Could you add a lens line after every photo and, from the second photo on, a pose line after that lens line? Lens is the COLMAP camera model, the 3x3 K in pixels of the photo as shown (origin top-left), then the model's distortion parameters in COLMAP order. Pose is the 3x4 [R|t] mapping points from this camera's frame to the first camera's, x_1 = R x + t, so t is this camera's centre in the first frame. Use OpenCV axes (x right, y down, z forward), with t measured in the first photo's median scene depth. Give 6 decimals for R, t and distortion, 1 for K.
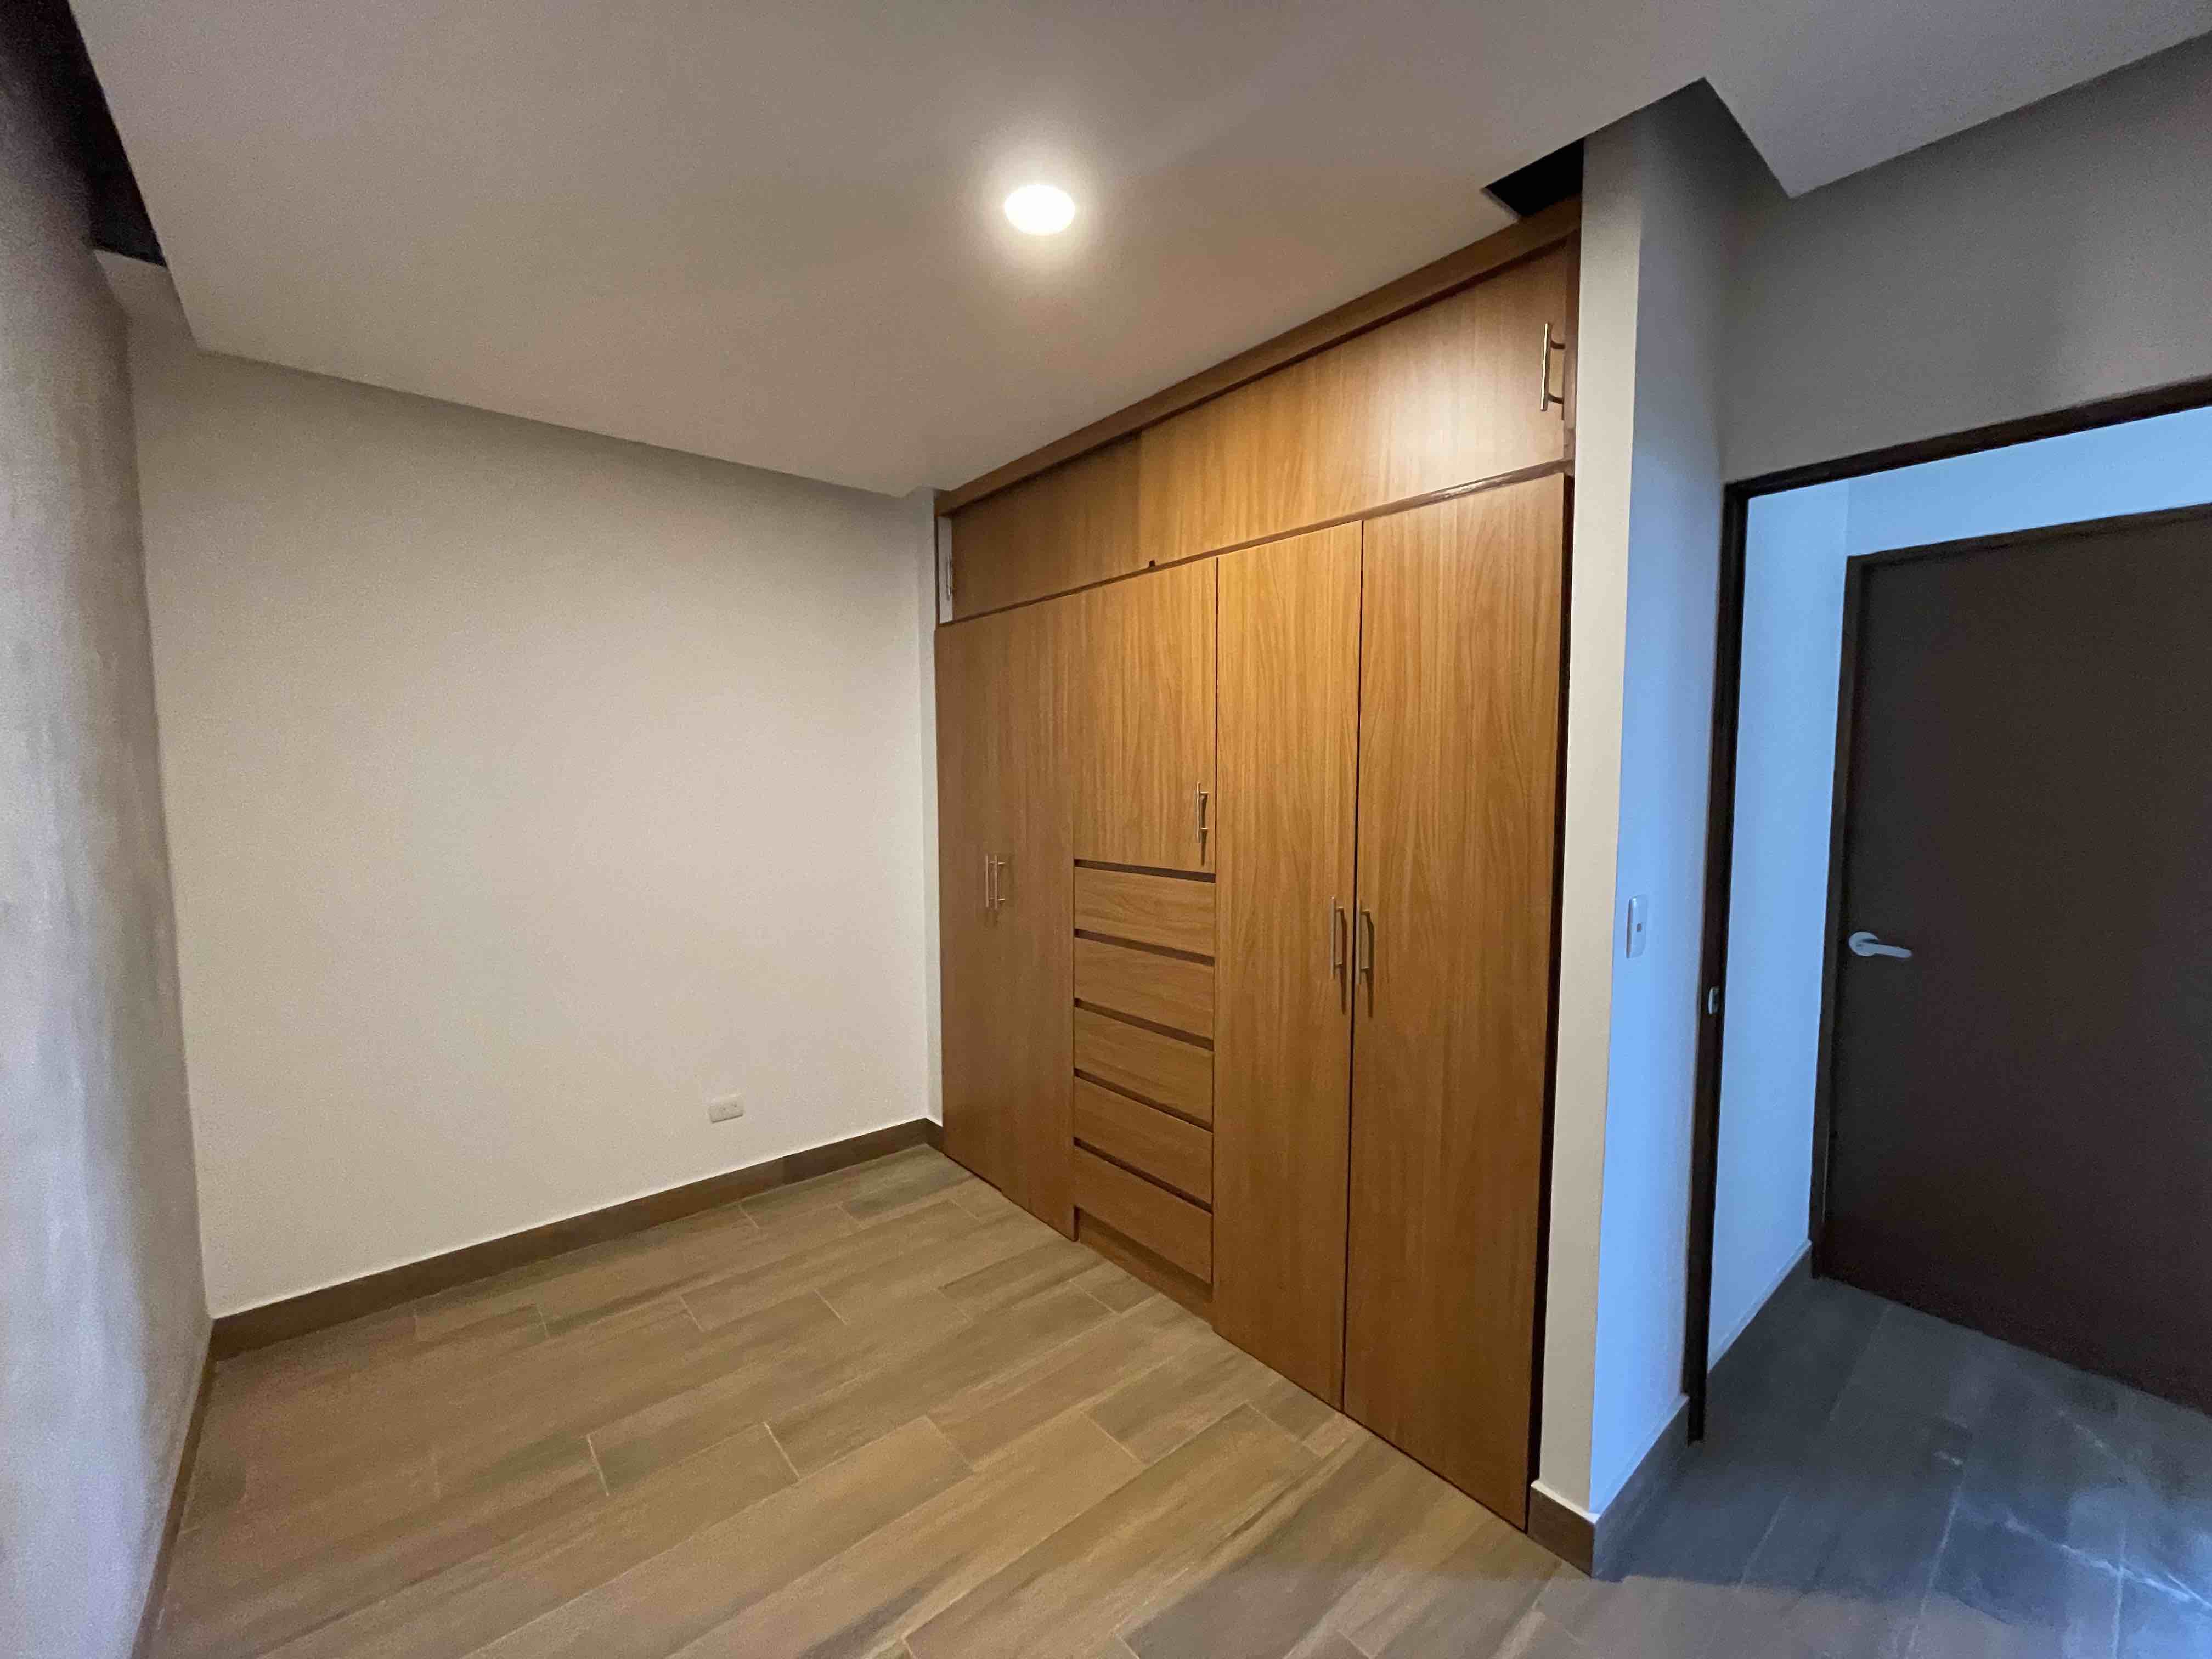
lens RADIAL K [[892.8, 0, 1111.5], [0, 892.8, 834.7], [0, 0, 1]] dist [0.004673, -0.001335]
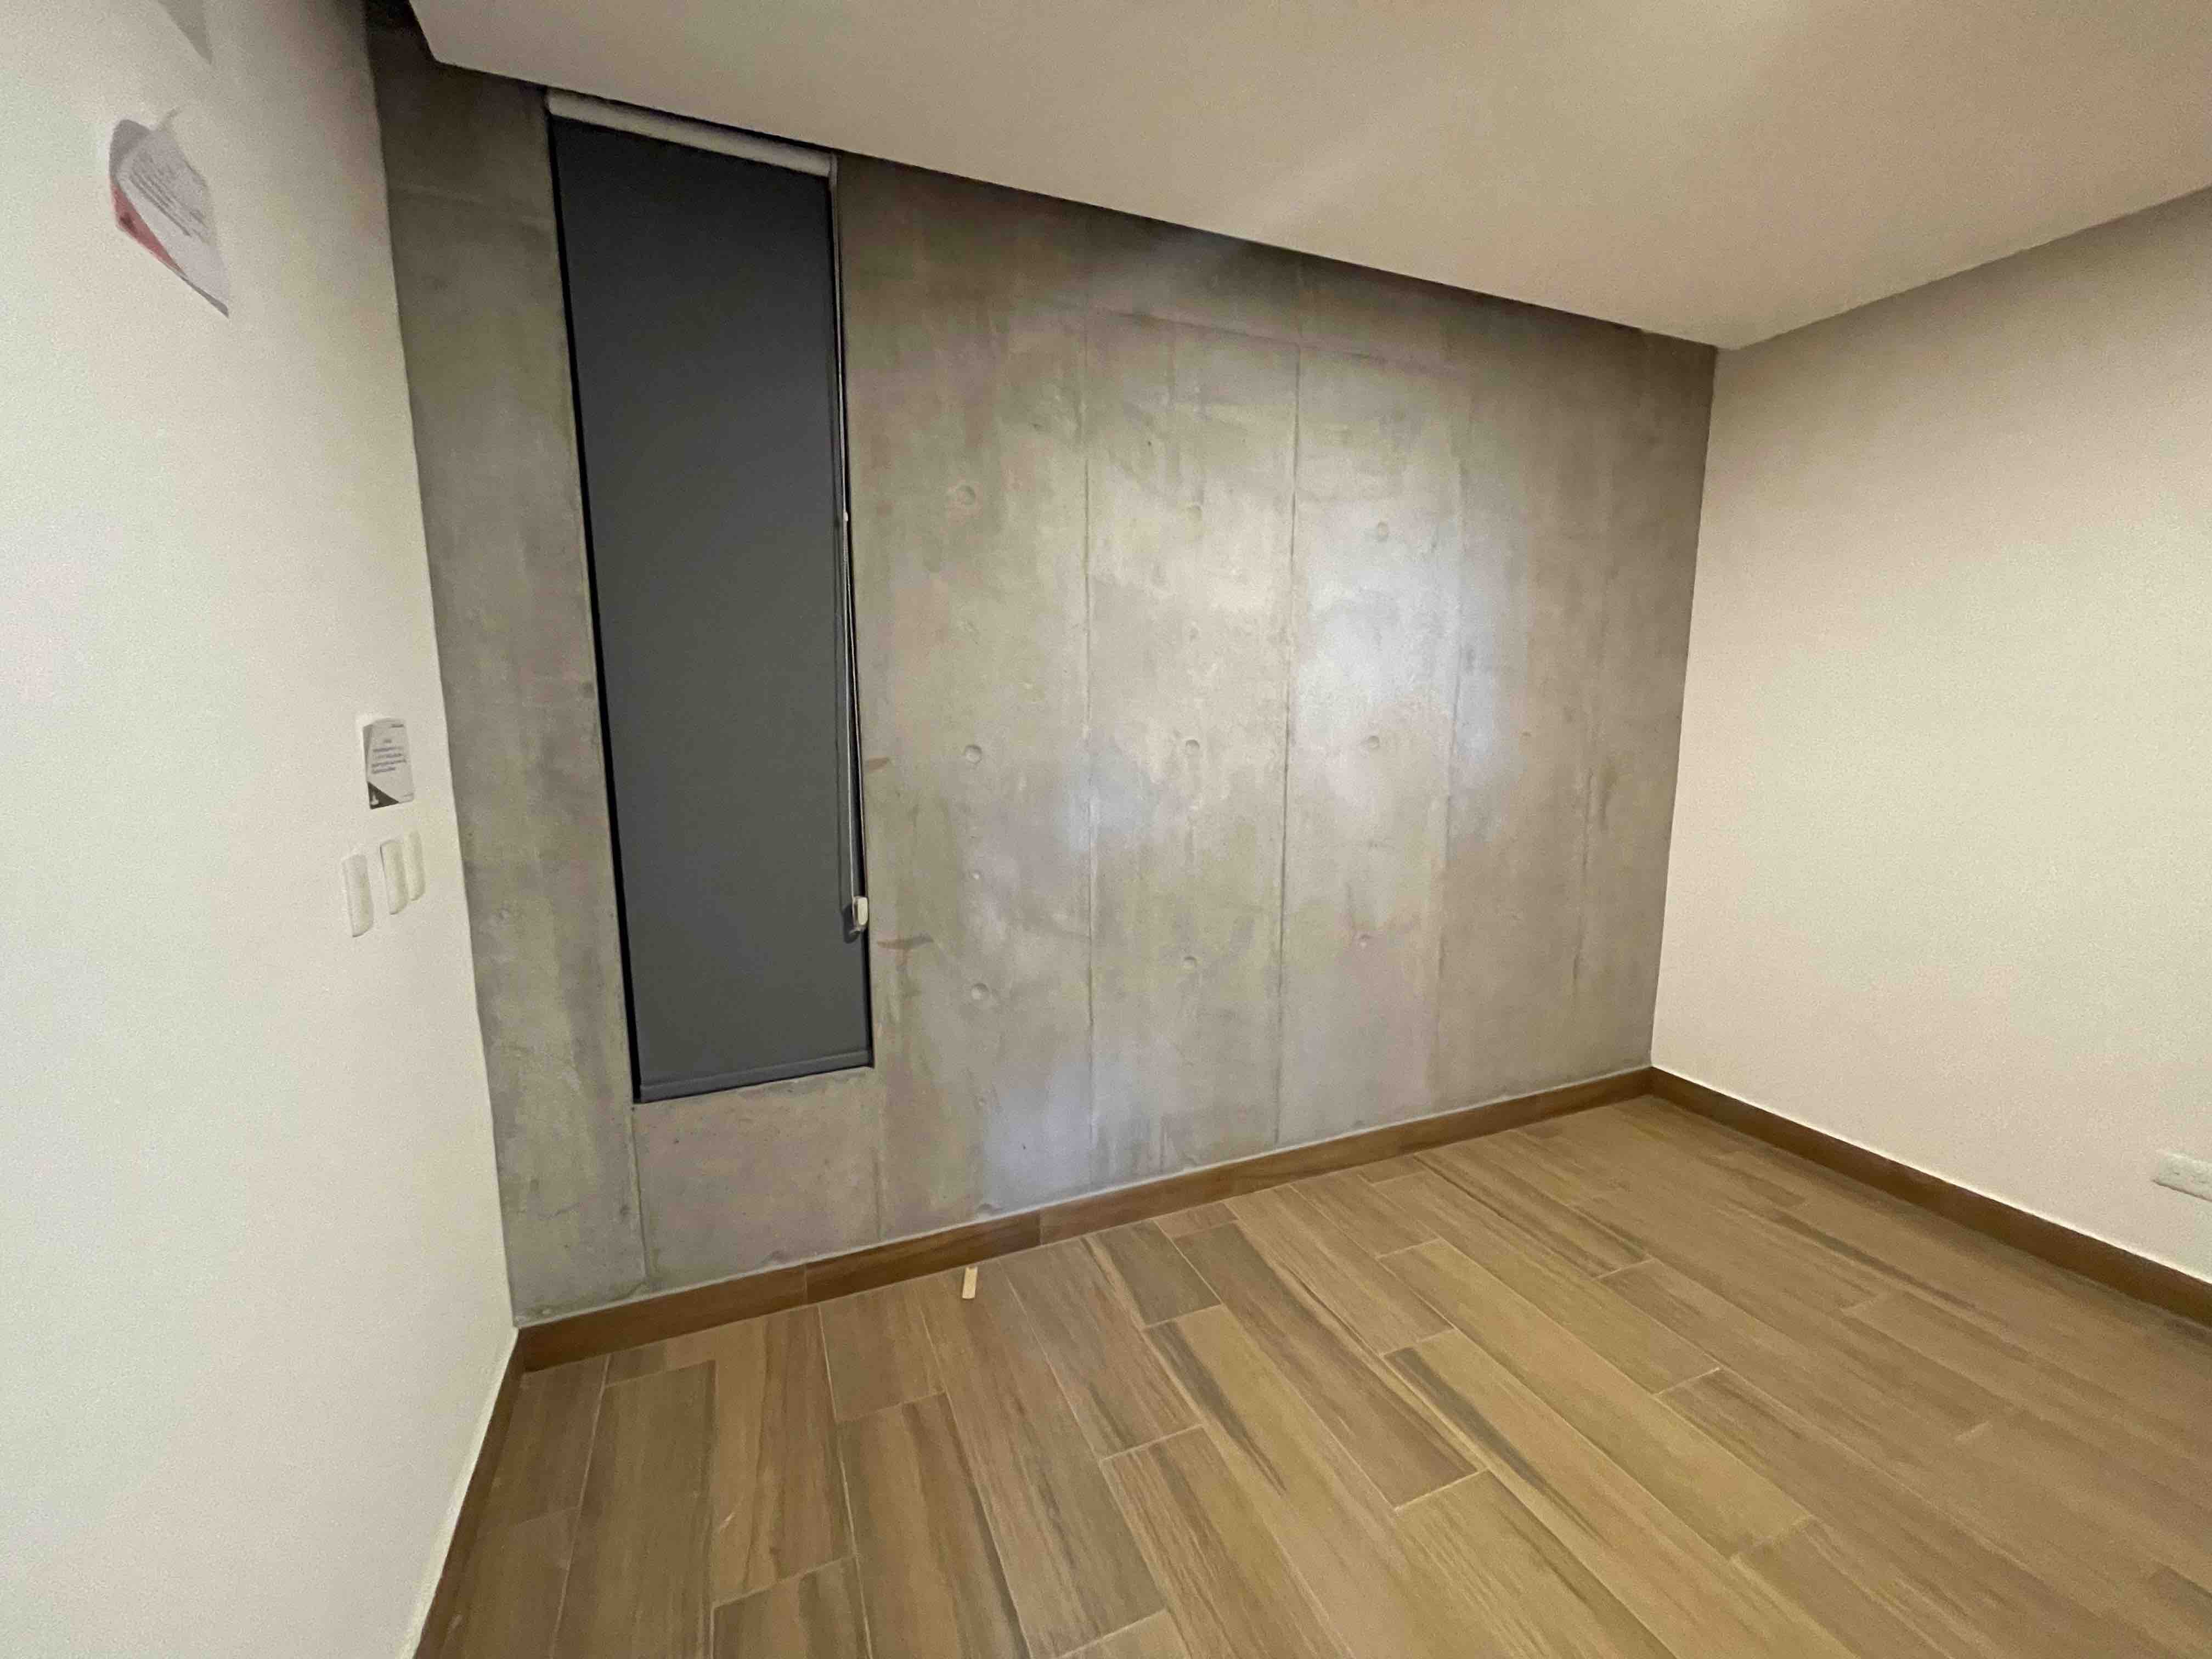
lens RADIAL K [[892.8, 0, 1109.5], [0, 892.8, 826.7], [0, 0, 1]] dist [0.004673, -0.001335]
pose [[-0.295476, 0.142337, -0.944687, 0.572570], [-0.057725, 0.984372, 0.166372, -0.031376], [0.953605, 0.103691, -0.282642, 0.530066]]
